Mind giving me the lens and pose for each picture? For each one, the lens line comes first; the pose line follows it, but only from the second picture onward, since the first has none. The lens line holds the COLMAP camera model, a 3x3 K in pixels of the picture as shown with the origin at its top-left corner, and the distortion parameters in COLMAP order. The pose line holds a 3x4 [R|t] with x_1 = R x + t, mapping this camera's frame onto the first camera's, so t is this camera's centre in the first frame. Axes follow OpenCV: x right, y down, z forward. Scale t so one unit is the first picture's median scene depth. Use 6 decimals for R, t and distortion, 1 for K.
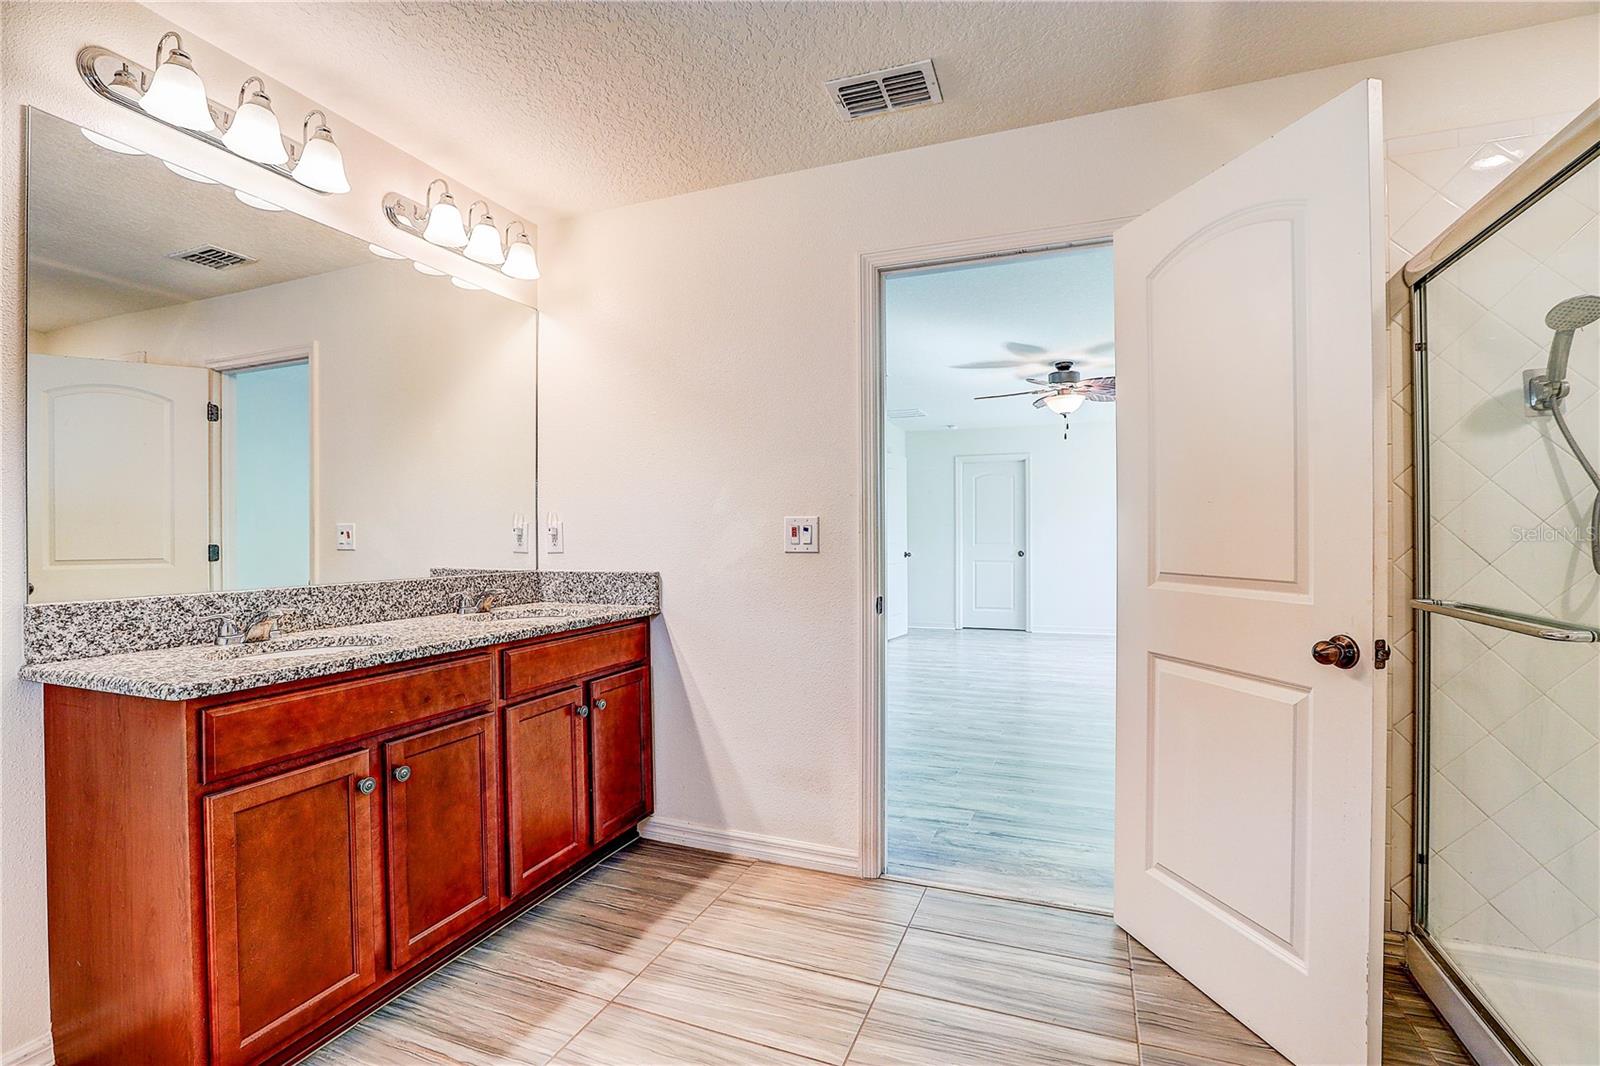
lens RADIAL K [[729.7, 0, 800.0], [0, 729.7, 533.0], [0, 0, 1]] dist [-0.055139, 0.019276]
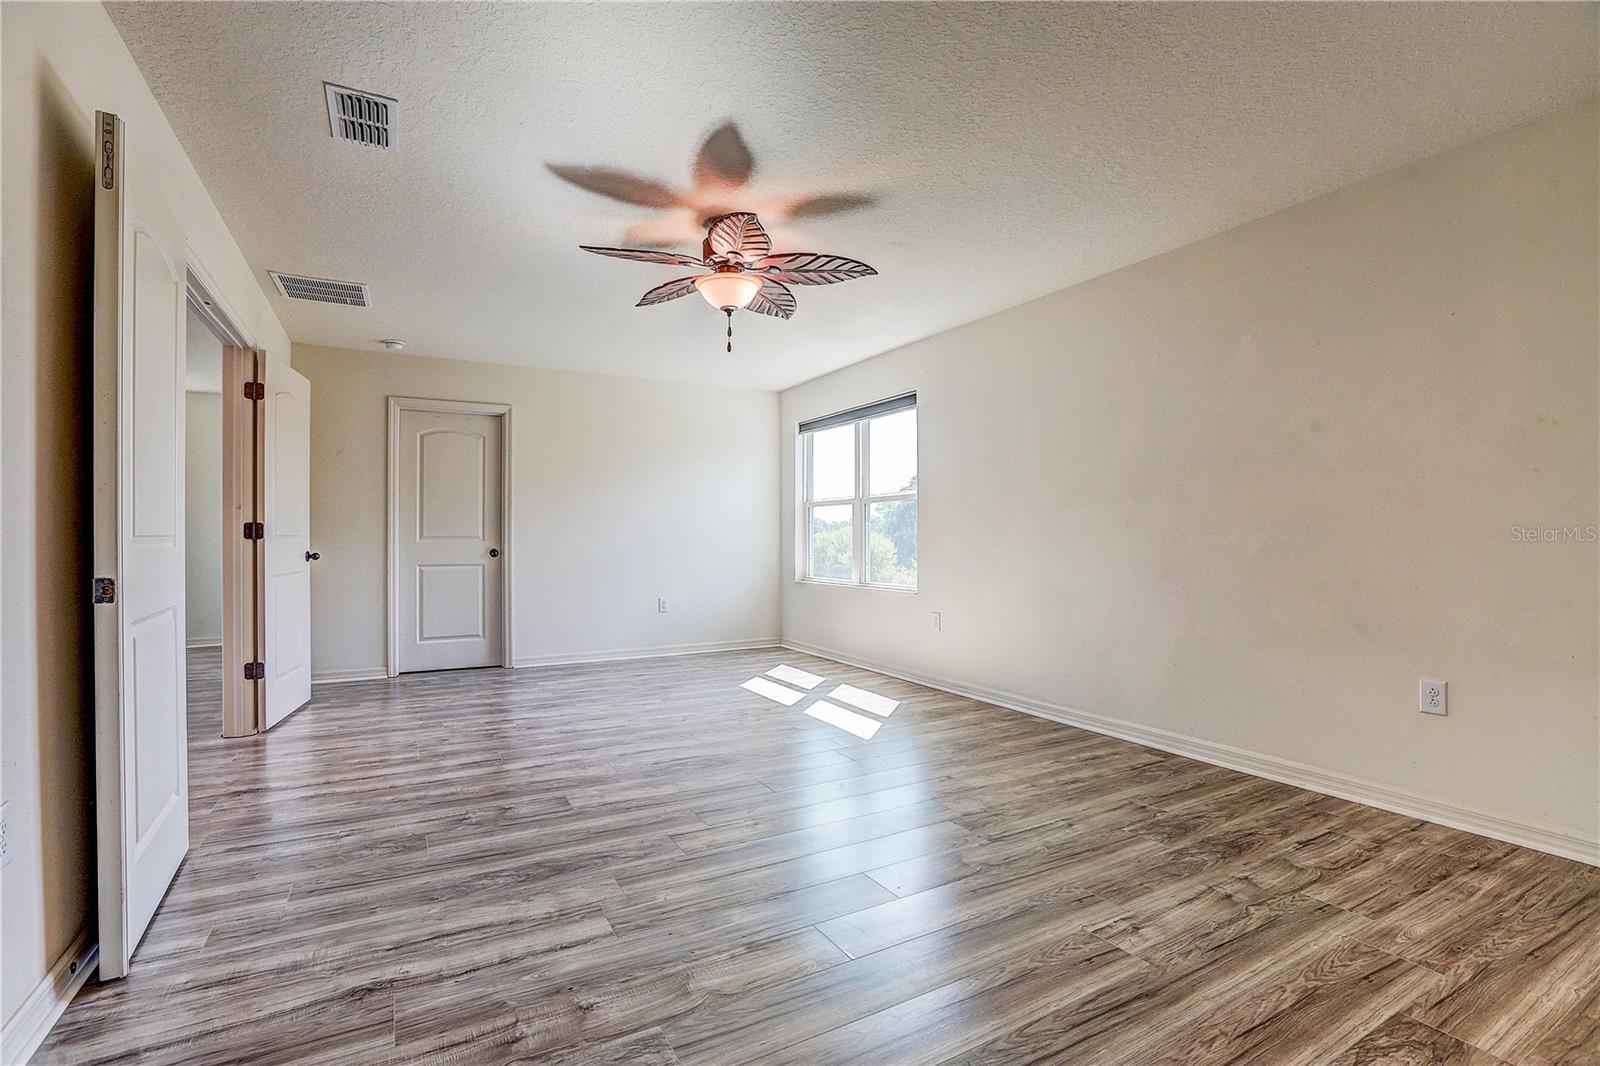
lens RADIAL K [[729.7, 0, 800.0], [0, 729.7, 533.0], [0, 0, 1]] dist [-0.055139, 0.019276]
pose [[0.628655, -0.005404, 0.777666, -0.039974], [0.006162, 0.999979, 0.001968, 0.011017], [-0.777660, 0.003555, 0.628675, 0.366342]]
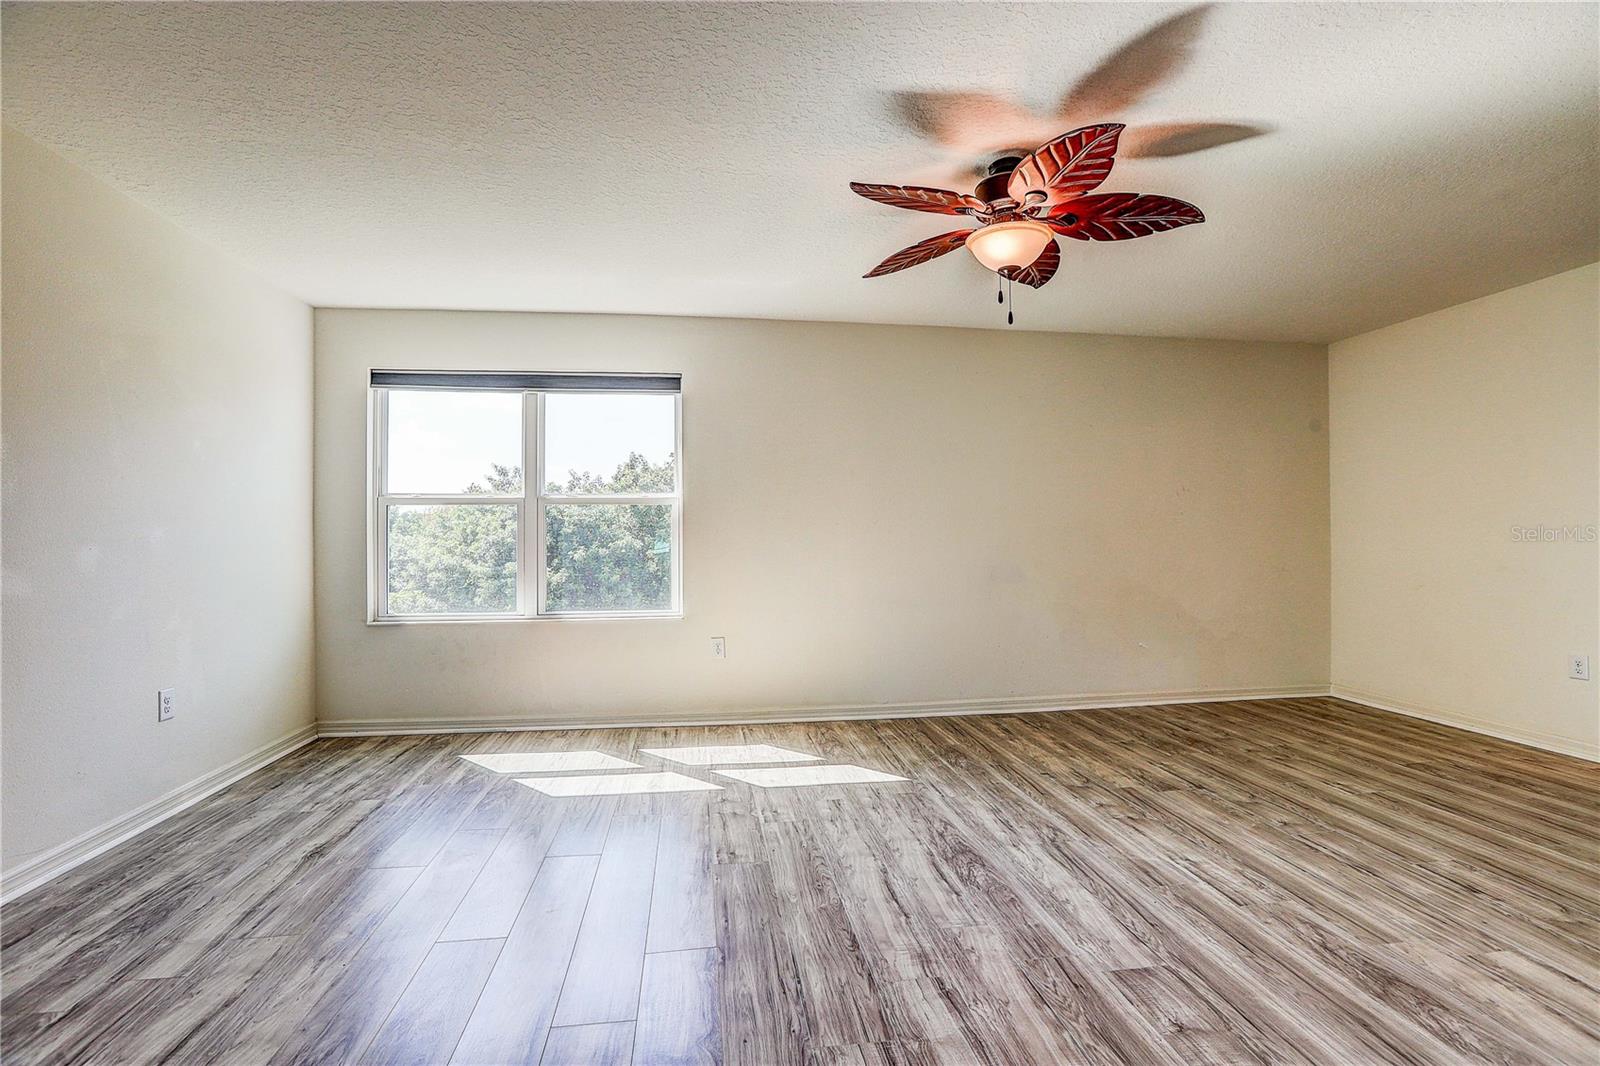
lens RADIAL K [[729.7, 0, 800.0], [0, 729.7, 533.0], [0, 0, 1]] dist [-0.055139, 0.019276]
pose [[-0.487288, 0.000813, 0.873241, 0.013998], [0.003120, 0.999995, 0.000810, 0.003490], [-0.873236, 0.003119, -0.487288, 0.858598]]
